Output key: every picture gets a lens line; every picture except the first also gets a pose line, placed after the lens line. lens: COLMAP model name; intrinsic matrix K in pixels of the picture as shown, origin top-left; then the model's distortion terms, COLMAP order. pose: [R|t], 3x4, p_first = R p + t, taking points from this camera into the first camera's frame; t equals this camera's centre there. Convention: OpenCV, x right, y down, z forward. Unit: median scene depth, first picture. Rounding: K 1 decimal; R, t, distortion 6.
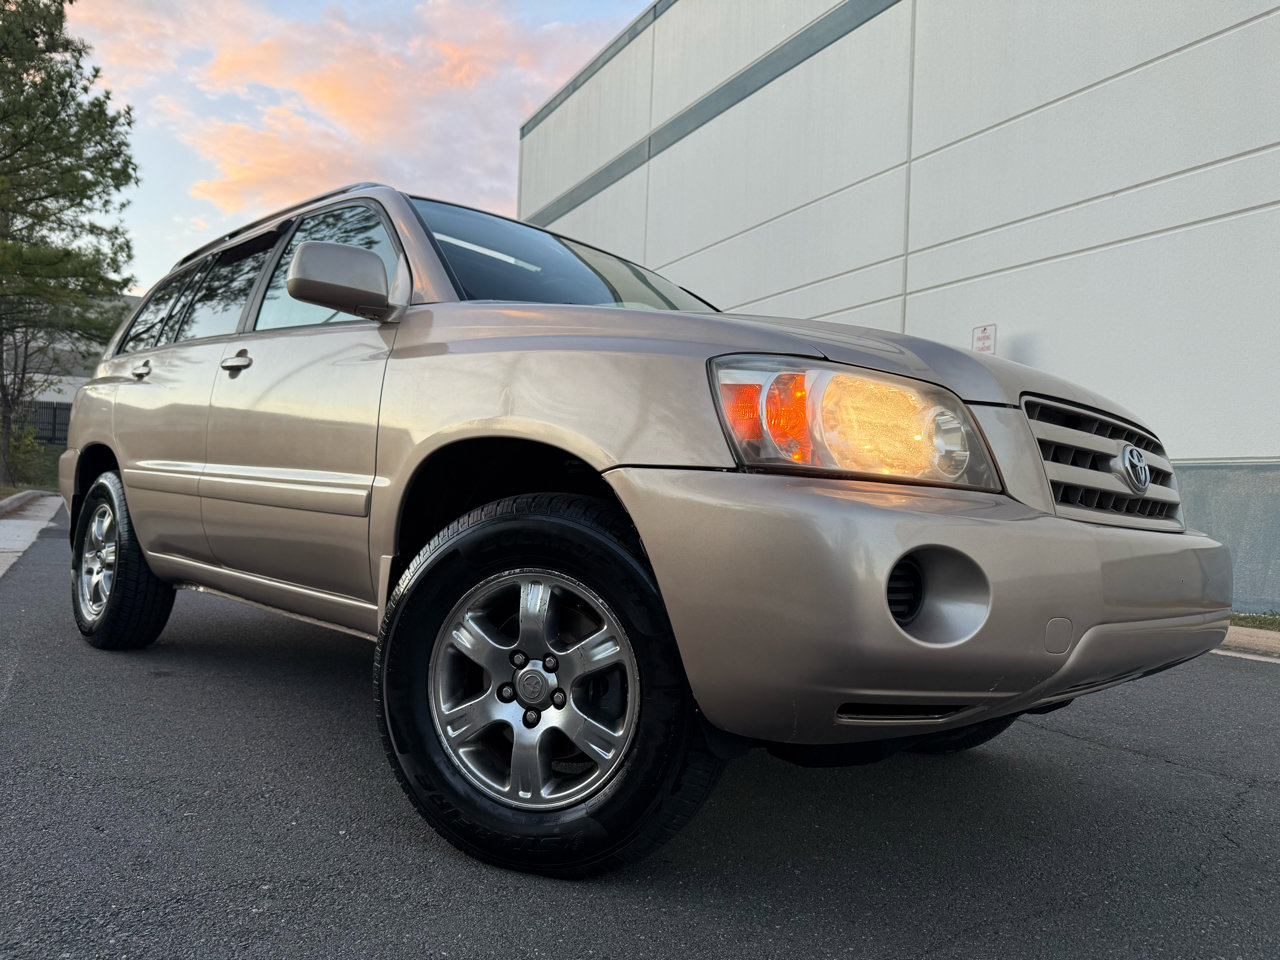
lens RADIAL K [[885.4, 0, 613.0], [0, 885.4, 485.6], [0, 0, 1]] dist [0.001034, -0.010724]
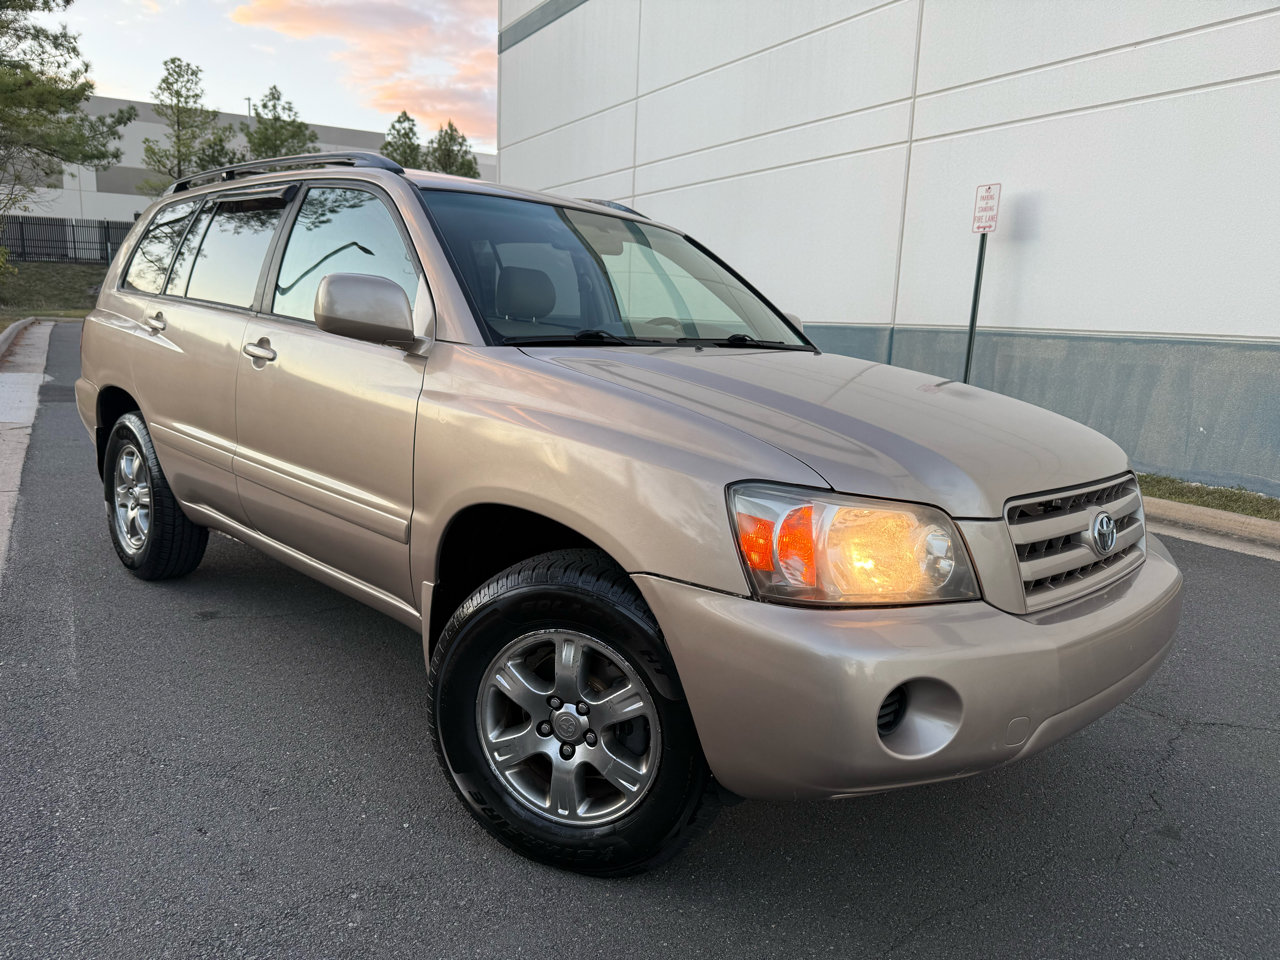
lens RADIAL K [[885.4, 0, 610.4], [0, 885.4, 474.5], [0, 0, 1]] dist [0.001034, -0.010724]
pose [[0.999932, -0.007409, 0.008985, -0.041844], [0.005433, 0.979202, 0.202814, -0.325912], [-0.010301, -0.202752, 0.979176, -0.071992]]
